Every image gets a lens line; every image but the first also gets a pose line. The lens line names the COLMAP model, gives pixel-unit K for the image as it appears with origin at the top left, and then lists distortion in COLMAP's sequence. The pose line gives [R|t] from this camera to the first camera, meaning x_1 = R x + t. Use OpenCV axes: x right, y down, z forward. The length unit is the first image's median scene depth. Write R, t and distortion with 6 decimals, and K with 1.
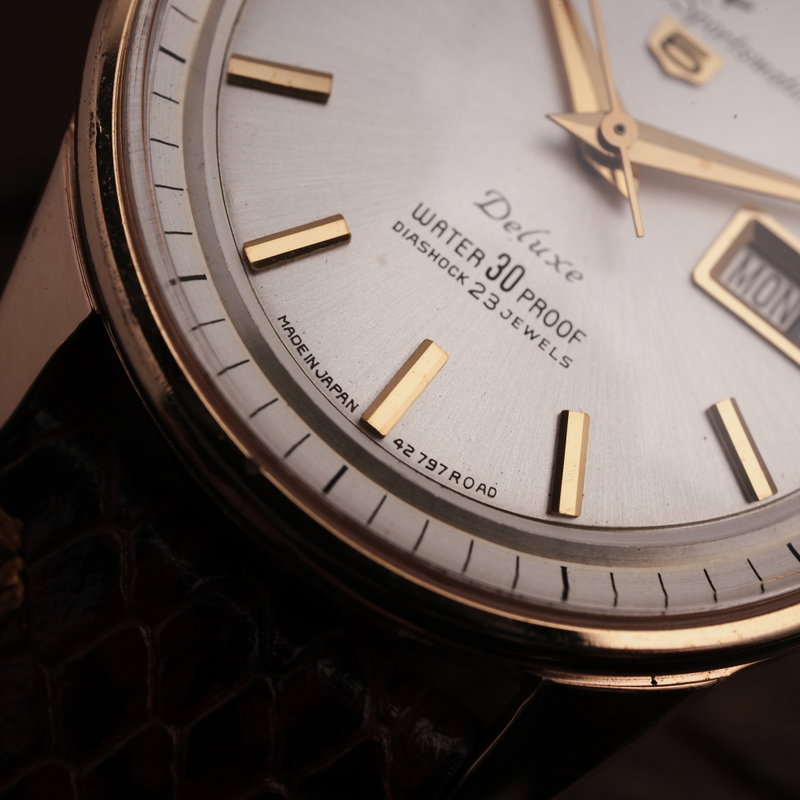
lens RADIAL K [[1491.7, 0, 409.1], [0, 1491.7, 376.8], [0, 0, 1]] dist [0.038966, 0.000000]
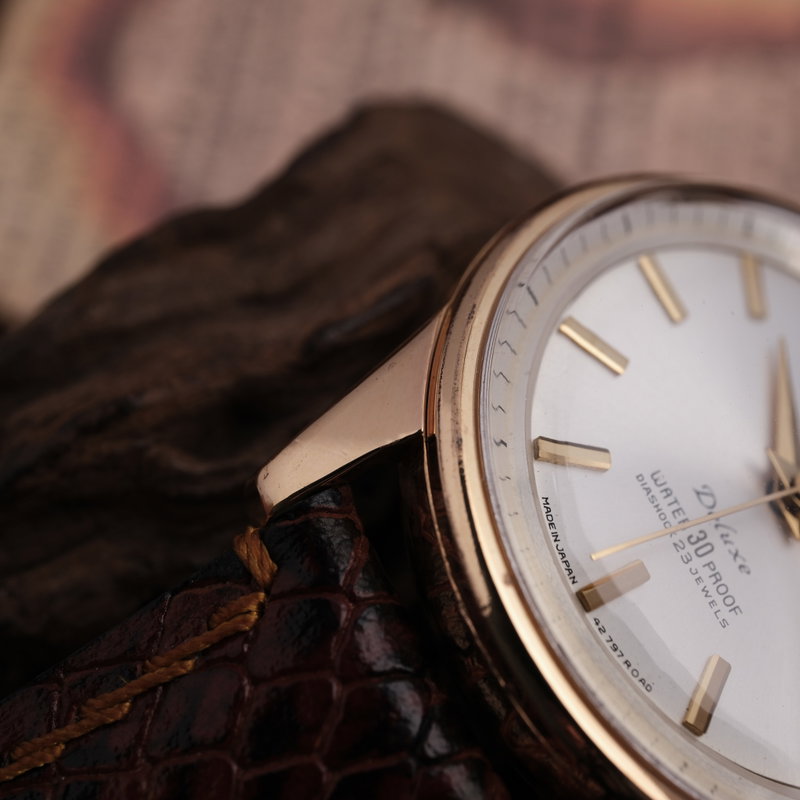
lens RADIAL K [[1491.7, 0, 445.6], [0, 1491.7, 399.8], [0, 0, 1]] dist [0.038966, 0.000000]
pose [[0.906907, 0.417521, 0.056529, -0.265060], [-0.379037, 0.867081, -0.323267, 0.328942], [-0.183986, 0.271747, 0.944618, -0.228399]]
